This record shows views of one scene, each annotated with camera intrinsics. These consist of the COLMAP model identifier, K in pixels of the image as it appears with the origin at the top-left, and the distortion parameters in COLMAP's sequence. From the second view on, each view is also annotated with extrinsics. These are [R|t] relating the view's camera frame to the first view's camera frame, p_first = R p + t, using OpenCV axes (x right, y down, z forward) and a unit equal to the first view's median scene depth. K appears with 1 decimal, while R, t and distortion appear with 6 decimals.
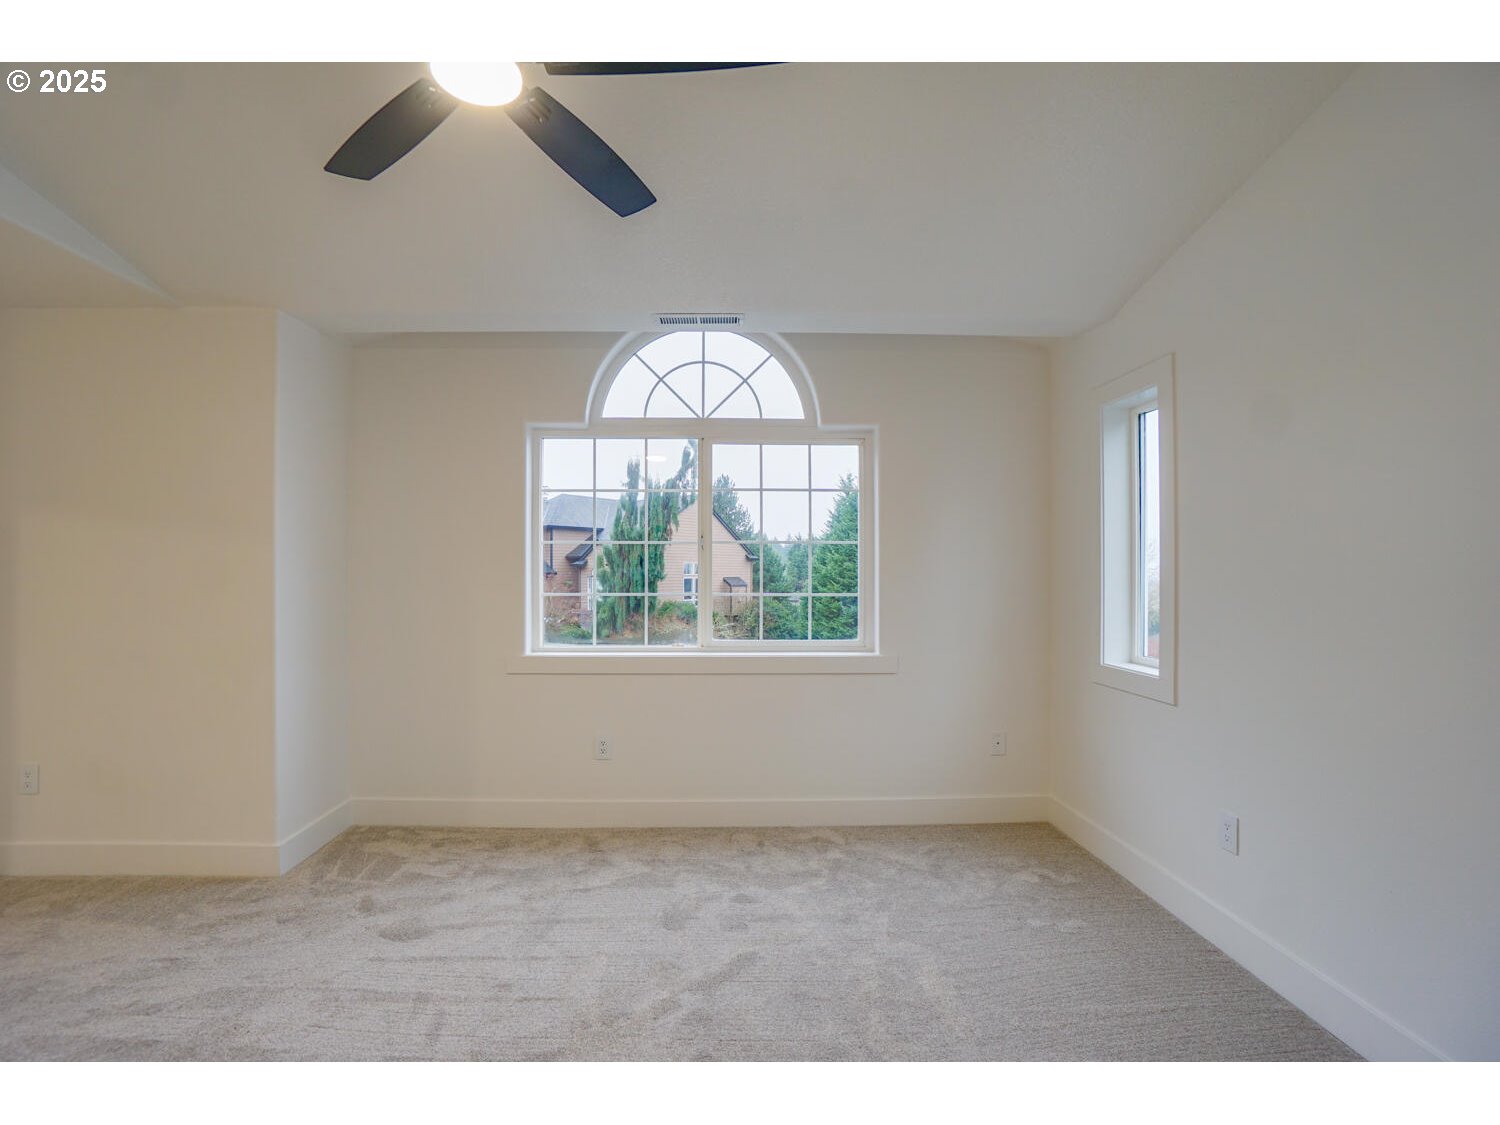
lens RADIAL K [[674.1, 0, 728.4], [0, 674.1, 561.1], [0, 0, 1]] dist [-0.029898, 0.000596]
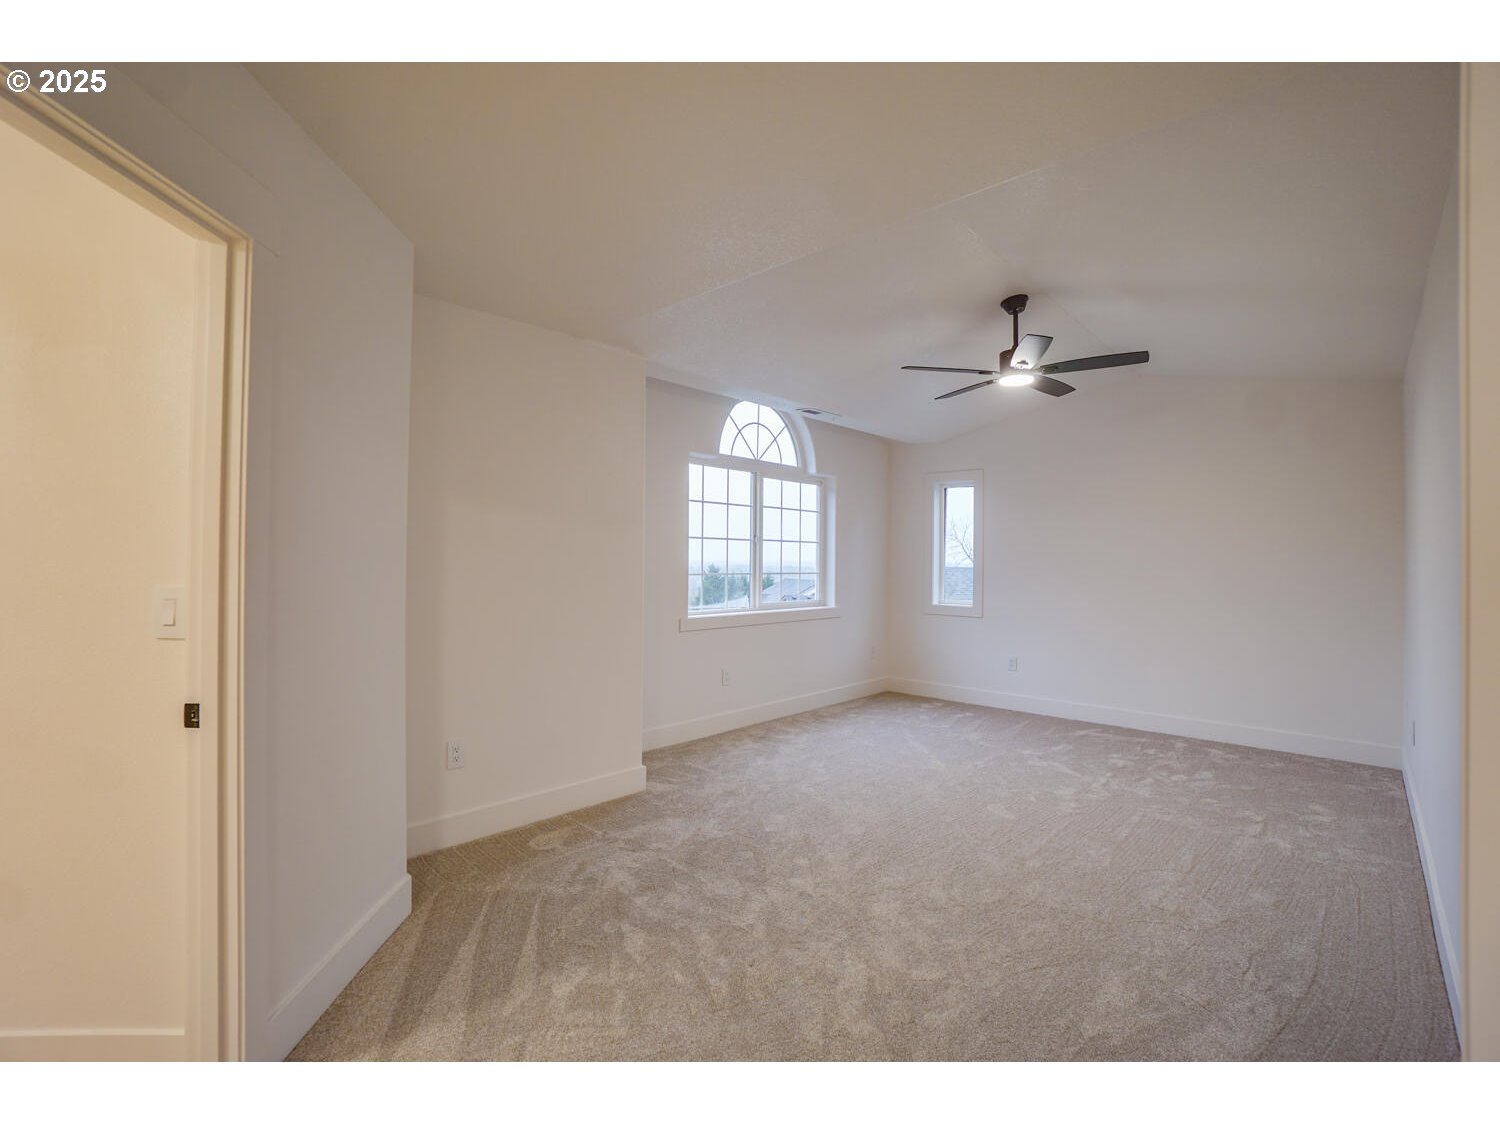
lens RADIAL K [[674.1, 0, 728.4], [0, 674.1, 561.1], [0, 0, 1]] dist [-0.029898, 0.000596]
pose [[0.708995, 0.001966, 0.705211, -1.181879], [-0.012266, 0.999879, 0.009544, 0.006121], [-0.705107, -0.015417, 0.708934, -0.056449]]
